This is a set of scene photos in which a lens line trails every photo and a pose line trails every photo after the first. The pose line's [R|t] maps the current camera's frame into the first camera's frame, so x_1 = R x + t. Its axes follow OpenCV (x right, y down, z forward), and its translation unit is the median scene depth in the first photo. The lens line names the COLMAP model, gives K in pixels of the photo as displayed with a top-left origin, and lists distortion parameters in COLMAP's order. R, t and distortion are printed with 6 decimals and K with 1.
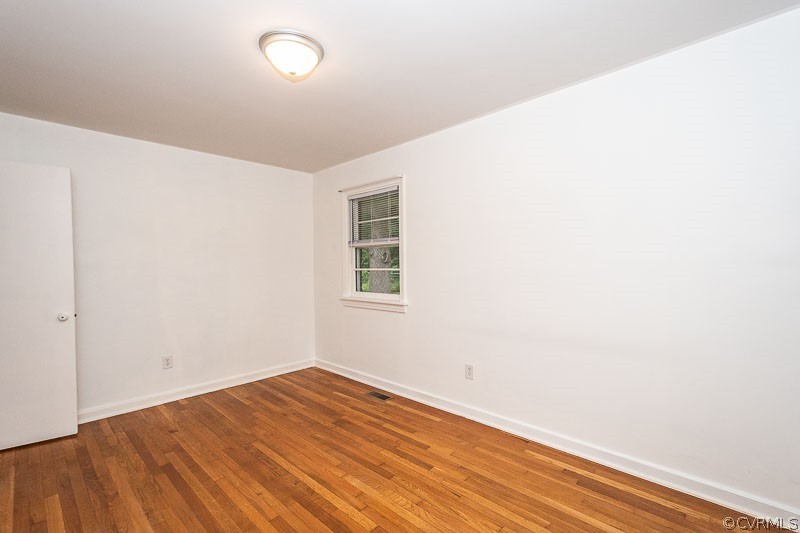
lens RADIAL K [[360.2, 0, 402.6], [0, 360.2, 263.1], [0, 0, 1]] dist [0.013761, -0.003662]
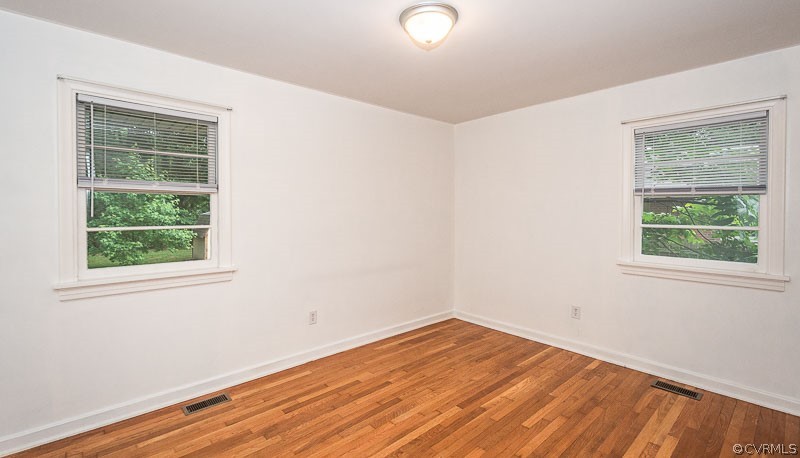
lens RADIAL K [[356.4, 0, 389.3], [0, 356.4, 217.9], [0, 0, 1]] dist [0.002622, -0.000210]
pose [[0.075417, -0.003915, 0.997144, -0.914694], [-0.007997, 0.999958, 0.004531, -0.009479], [-0.997120, -0.008316, 0.075382, 0.720034]]
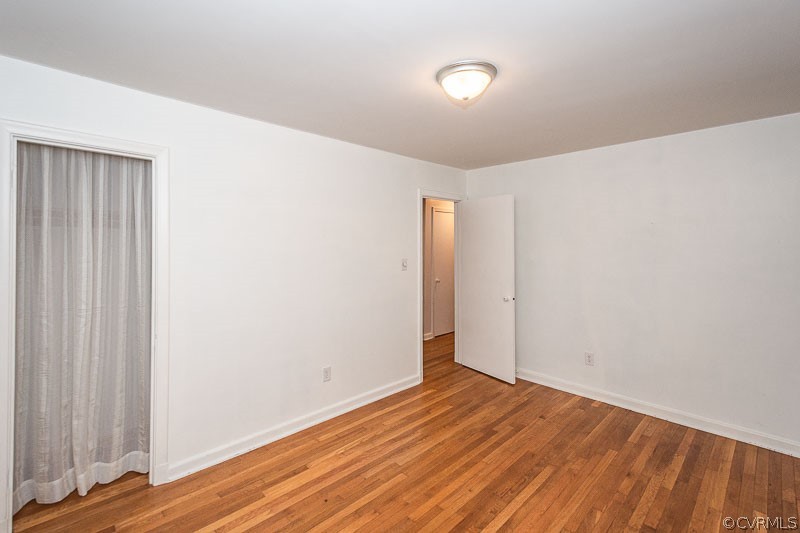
lens RADIAL K [[360.2, 0, 391.7], [0, 360.2, 240.8], [0, 0, 1]] dist [0.013761, -0.003662]
pose [[-0.032317, 0.000851, -0.999477, 0.502142], [0.000375, 1.000000, 0.000839, -0.082984], [0.999478, -0.000348, -0.032317, 0.569985]]
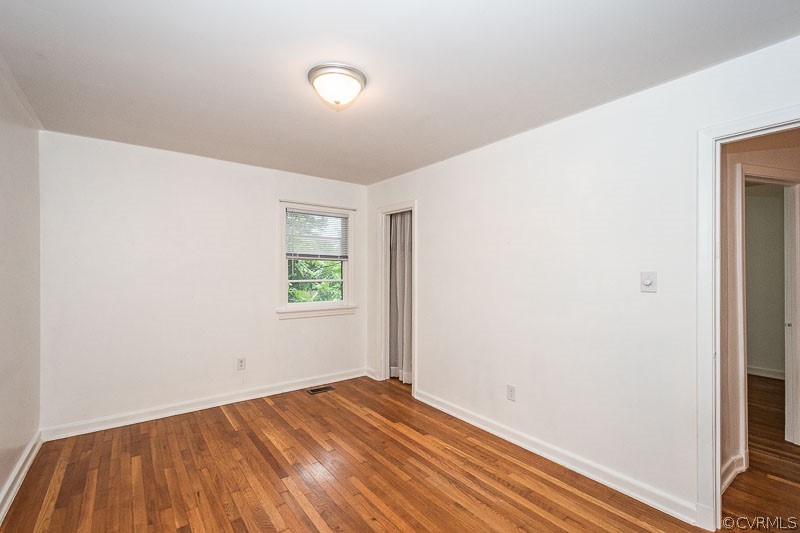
lens RADIAL K [[360.2, 0, 401.0], [0, 360.2, 266.5], [0, 0, 1]] dist [0.013761, -0.003662]
pose [[-0.989369, 0.011303, 0.144988, -0.439074], [0.009319, 0.999854, -0.014357, -0.020349], [-0.145129, -0.012853, -0.989329, 1.400946]]
